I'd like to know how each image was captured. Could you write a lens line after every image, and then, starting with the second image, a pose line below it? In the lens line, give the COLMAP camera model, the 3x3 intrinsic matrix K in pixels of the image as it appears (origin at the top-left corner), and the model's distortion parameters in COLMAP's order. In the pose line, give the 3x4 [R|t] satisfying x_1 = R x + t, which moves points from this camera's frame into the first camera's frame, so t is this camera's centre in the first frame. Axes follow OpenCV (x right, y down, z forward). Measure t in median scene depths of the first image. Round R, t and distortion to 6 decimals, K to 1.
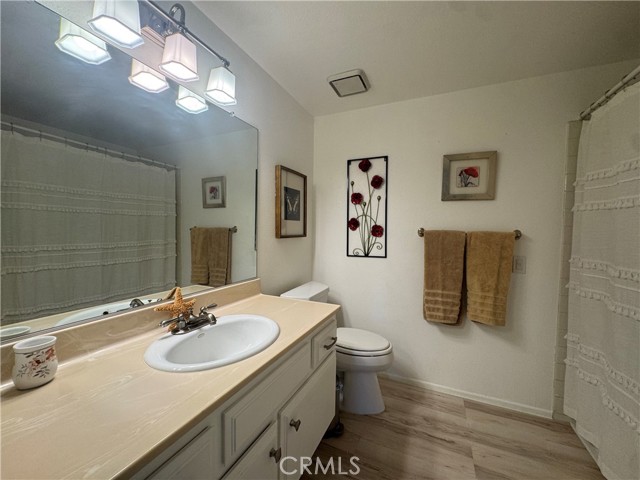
lens RADIAL K [[256.7, 0, 320.7], [0, 256.7, 239.2], [0, 0, 1]] dist [-0.002268, -0.000030]
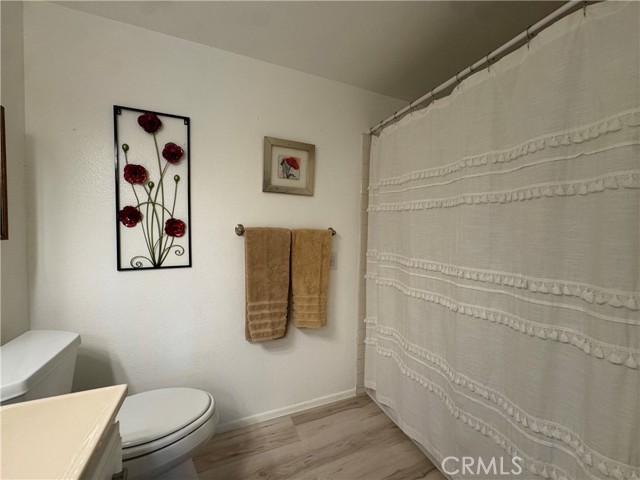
lens RADIAL K [[256.7, 0, 320.7], [0, 256.7, 239.2], [0, 0, 1]] dist [-0.002268, -0.000030]
pose [[0.678689, -0.026784, 0.733937, -0.013348], [0.019820, 0.999639, 0.018152, -0.008807], [-0.734158, 0.002227, 0.678975, 0.318147]]
